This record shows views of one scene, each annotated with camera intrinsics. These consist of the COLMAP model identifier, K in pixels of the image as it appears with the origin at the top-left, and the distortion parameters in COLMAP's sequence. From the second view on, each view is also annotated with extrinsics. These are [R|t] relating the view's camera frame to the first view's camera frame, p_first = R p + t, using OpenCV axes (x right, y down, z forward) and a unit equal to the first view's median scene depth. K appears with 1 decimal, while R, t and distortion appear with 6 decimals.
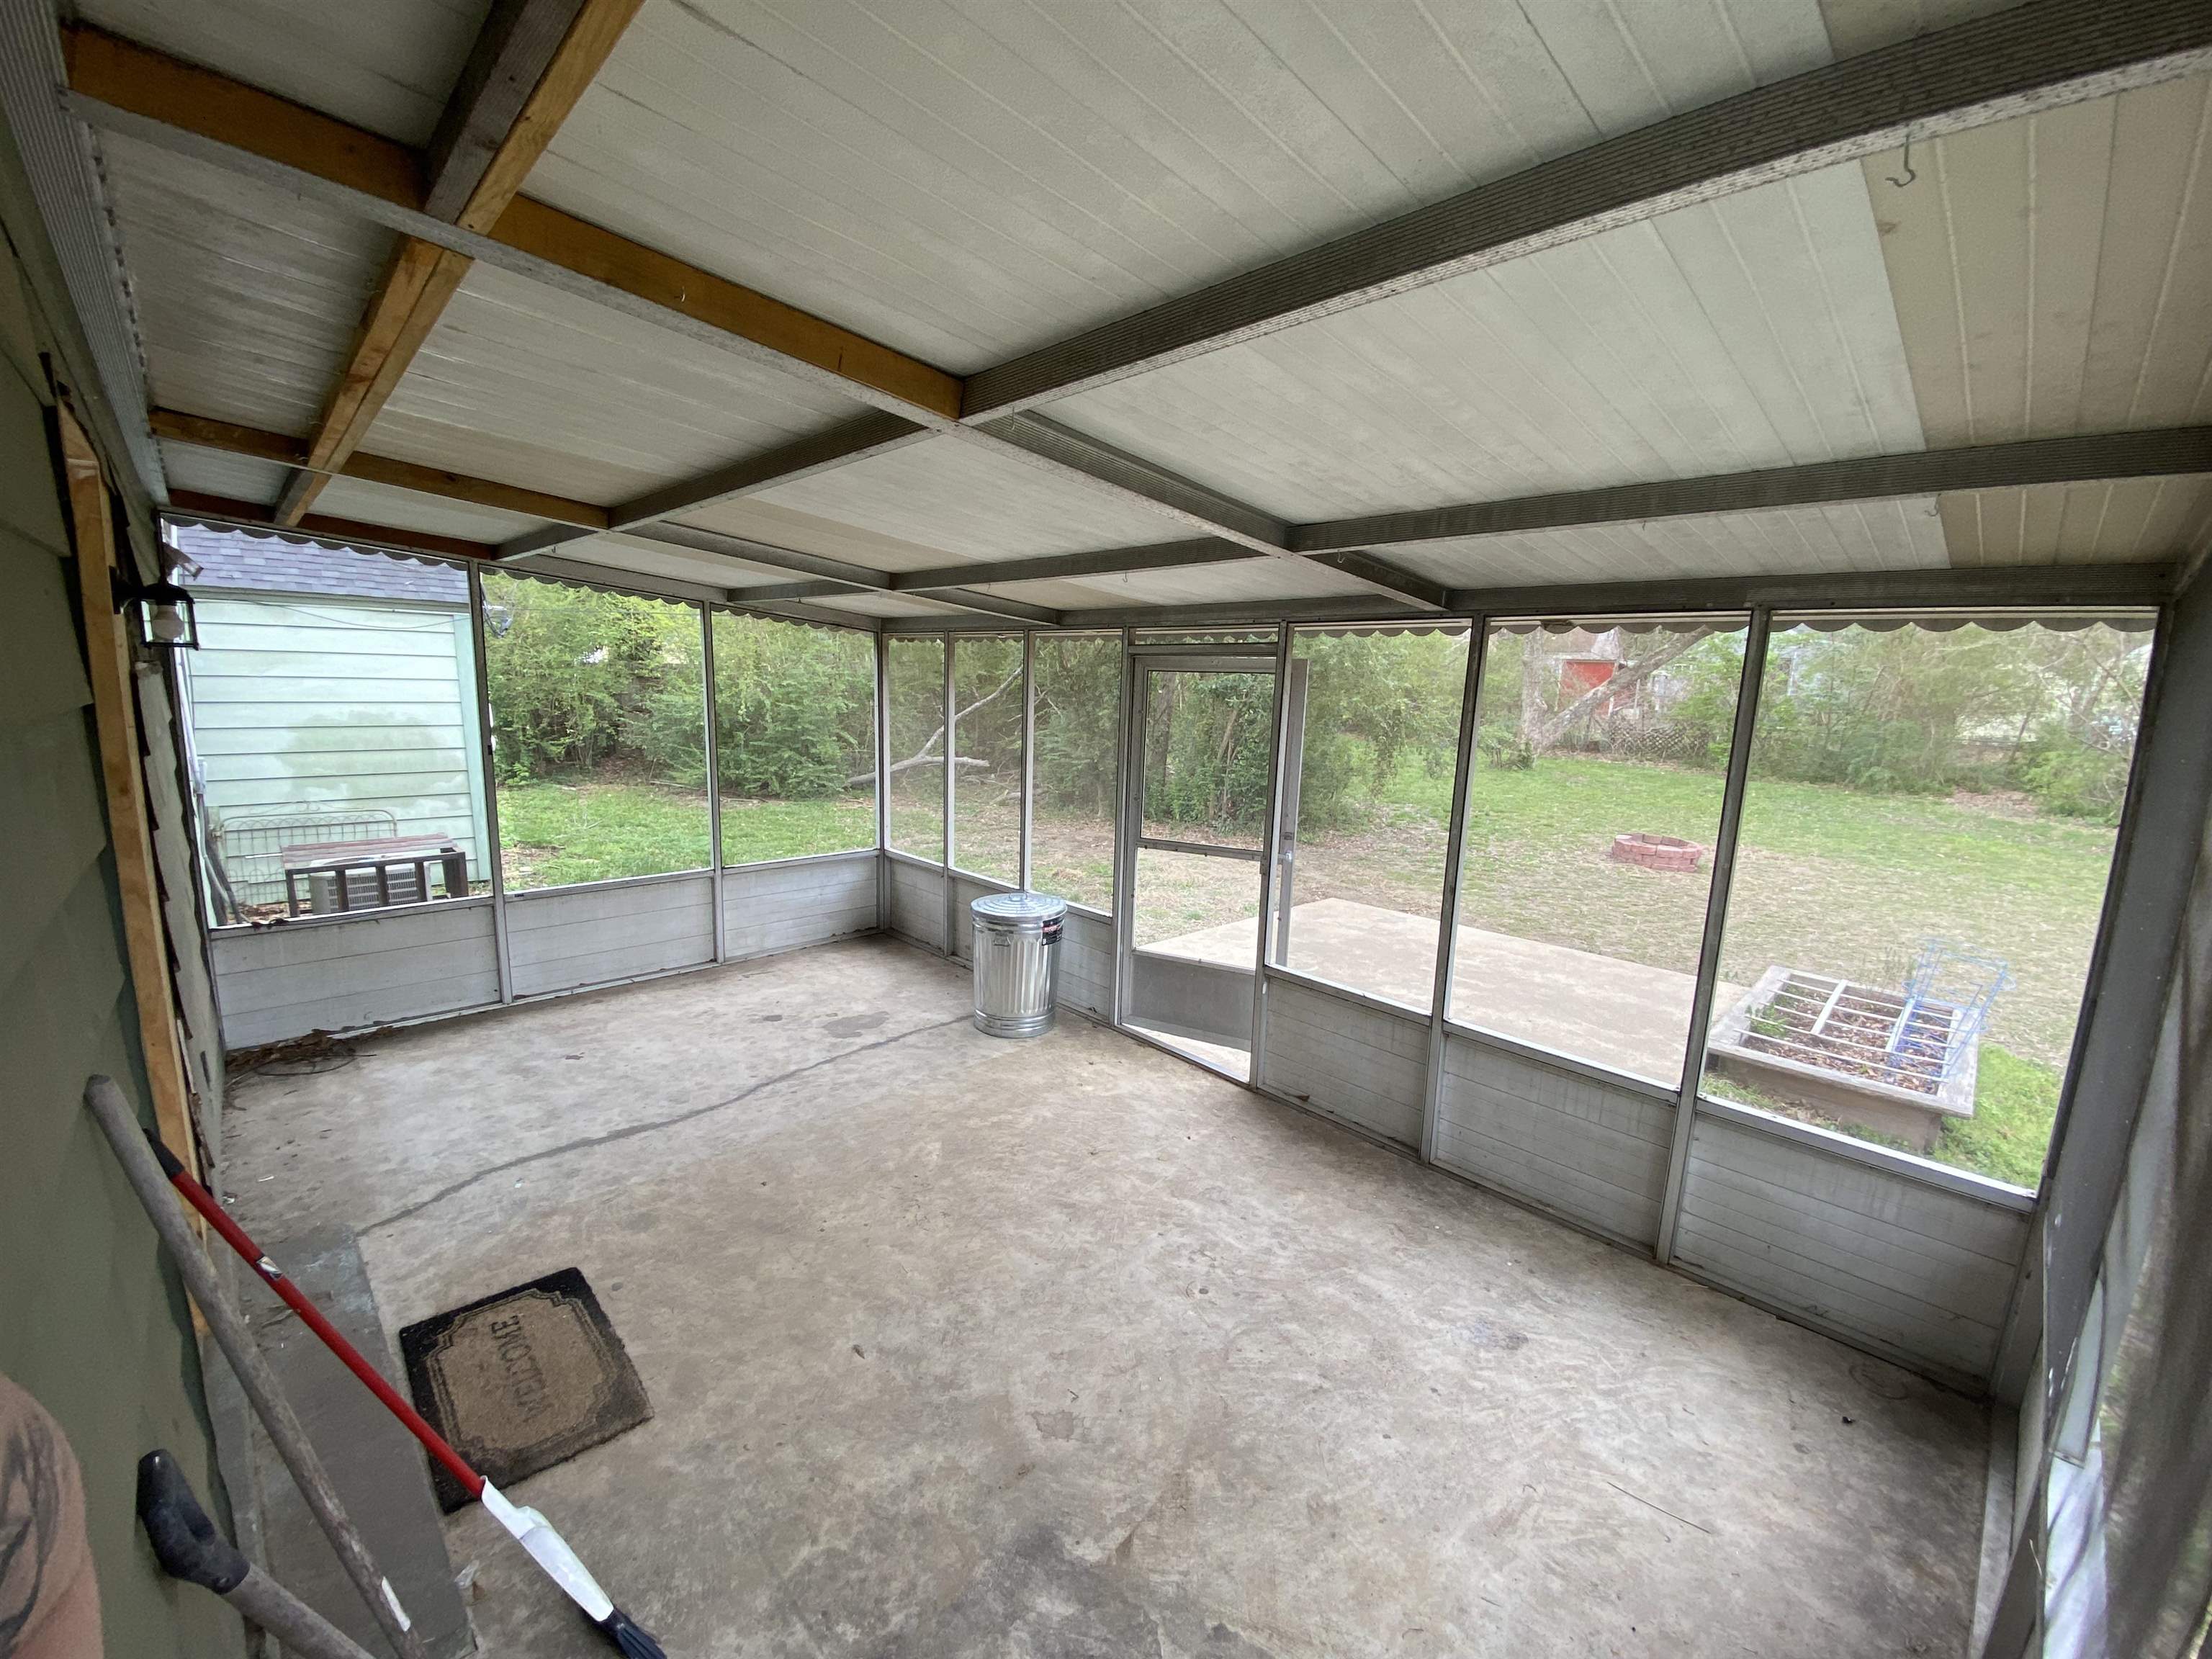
lens RADIAL K [[895.8, 0, 1100.8], [0, 895.8, 823.5], [0, 0, 1]] dist [-0.009735, -0.005207]
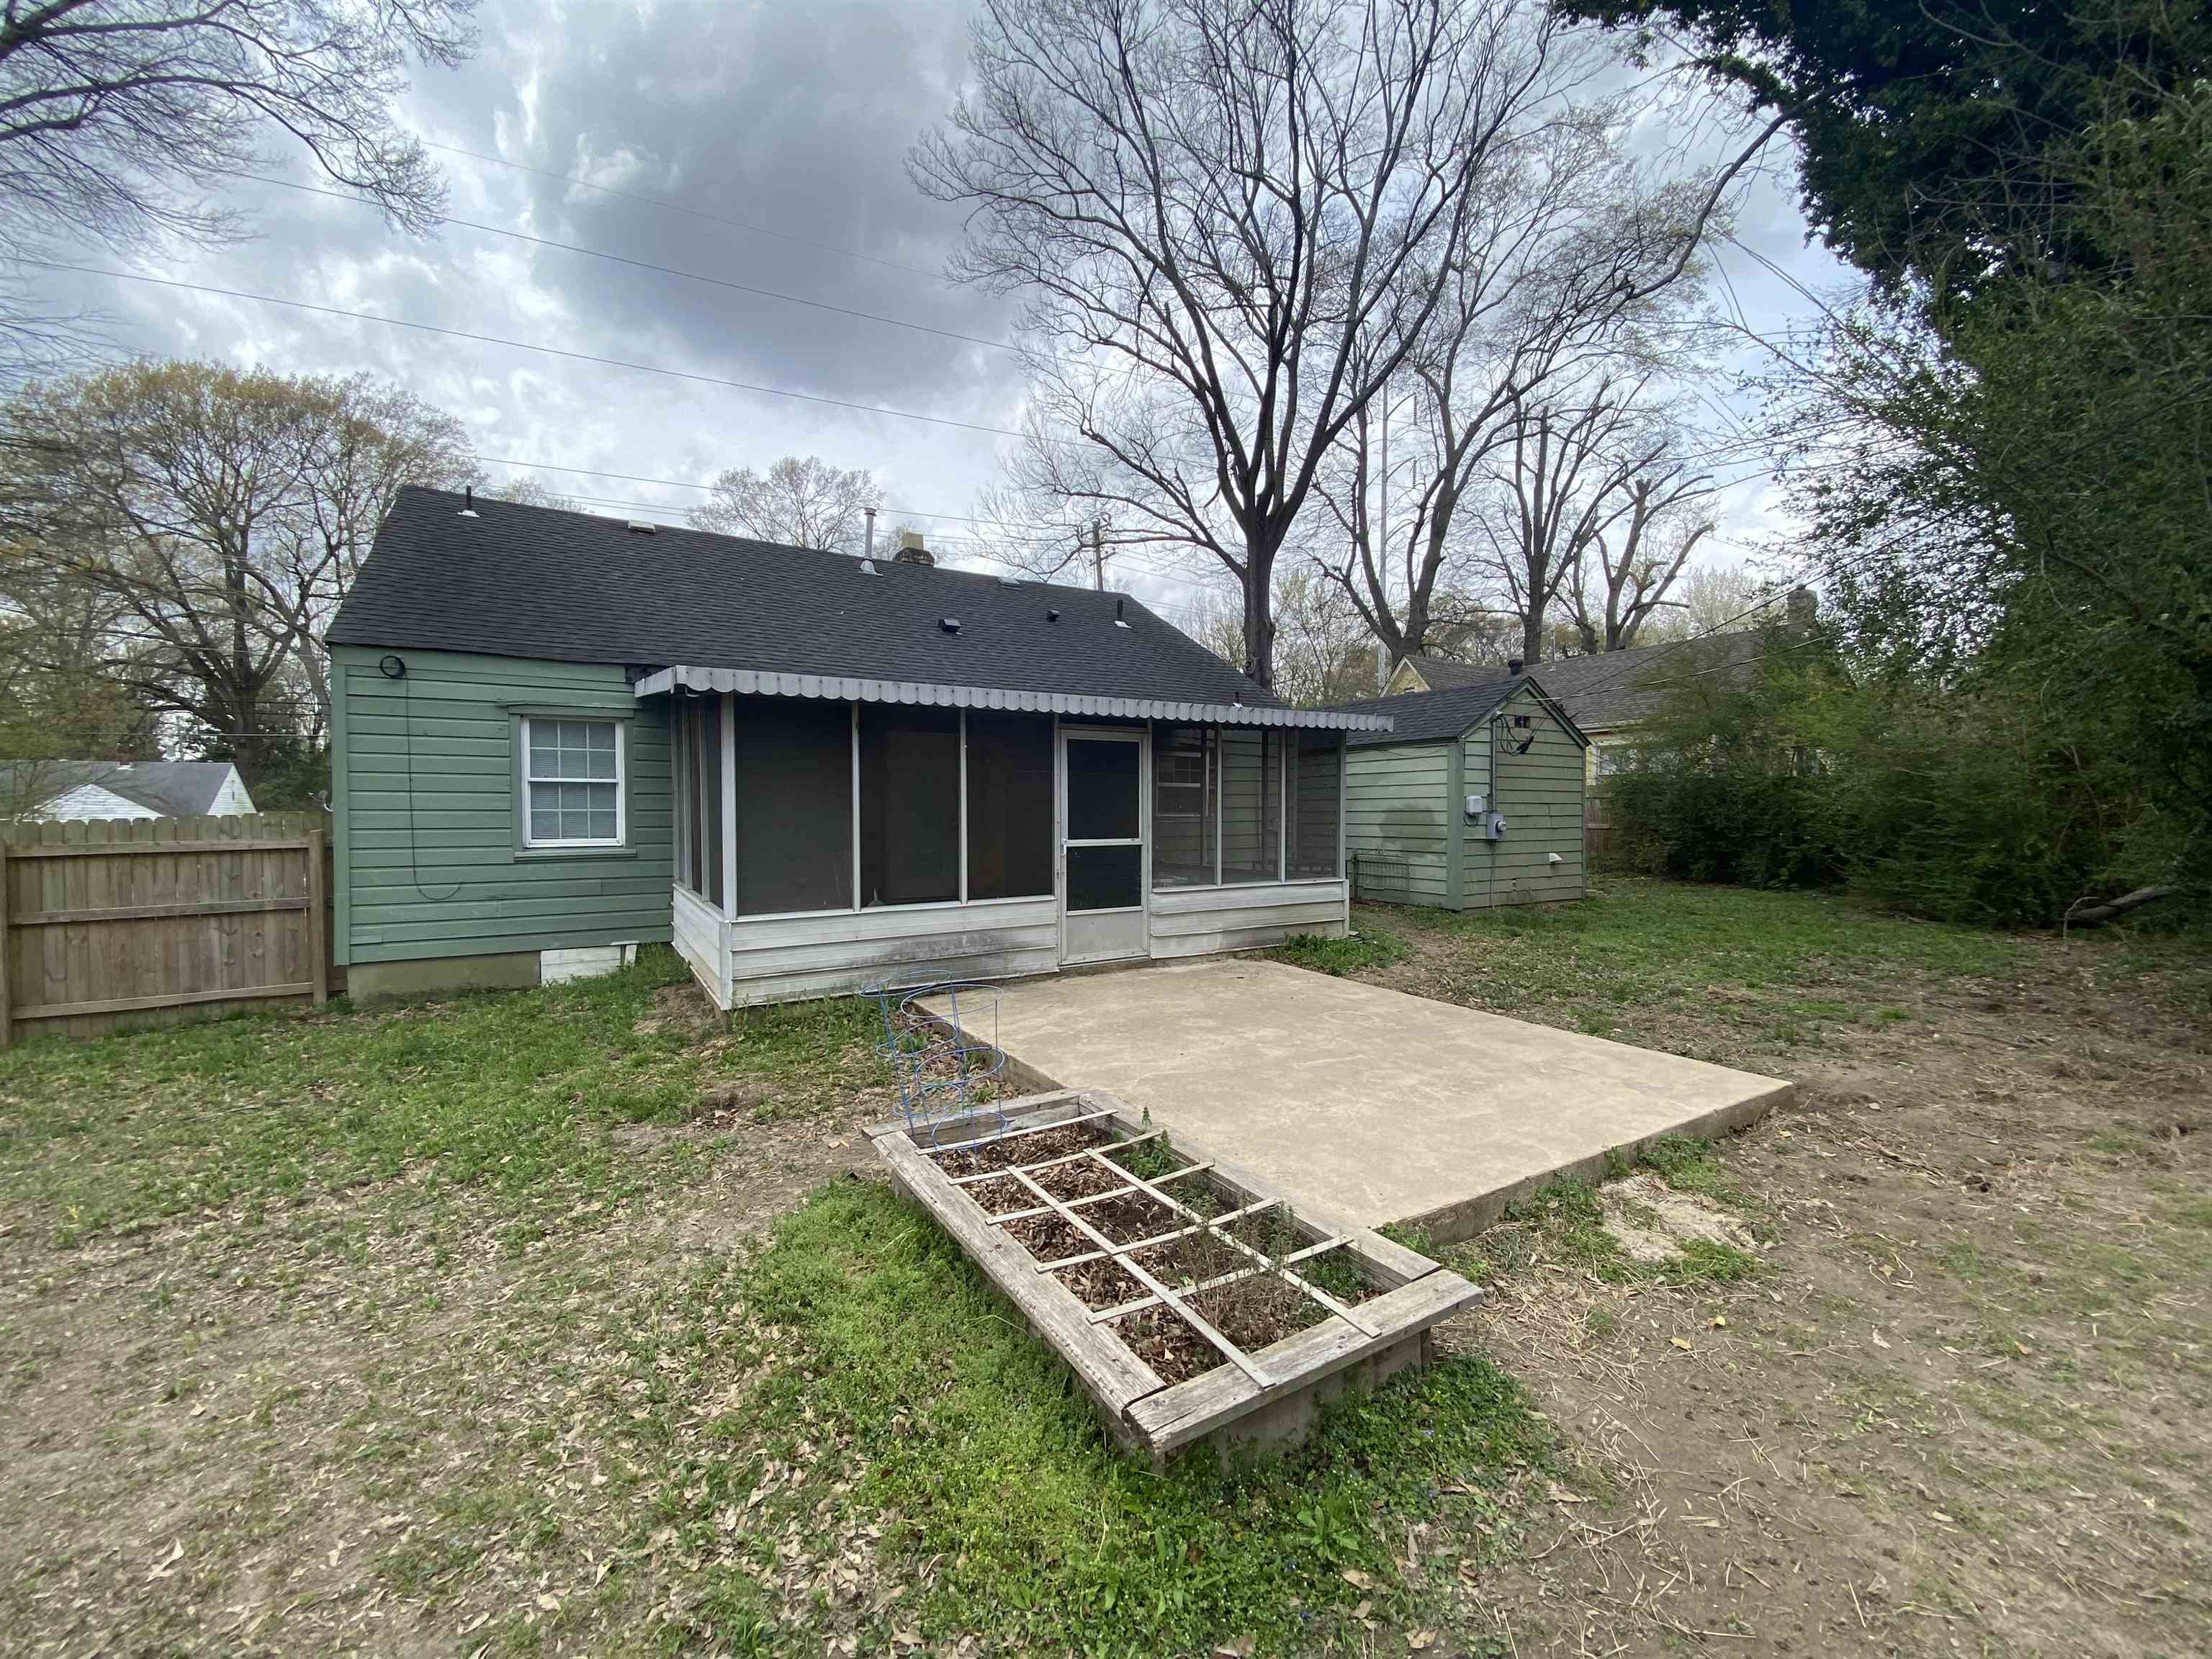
lens RADIAL K [[895.8, 0, 1106.7], [0, 895.8, 829.0], [0, 0, 1]] dist [-0.009735, -0.005207]
pose [[-0.229801, -0.009036, -0.973196, 1.255017], [-0.165524, 0.985751, 0.029933, -0.030137], [0.959058, 0.167966, -0.228023, 0.954357]]
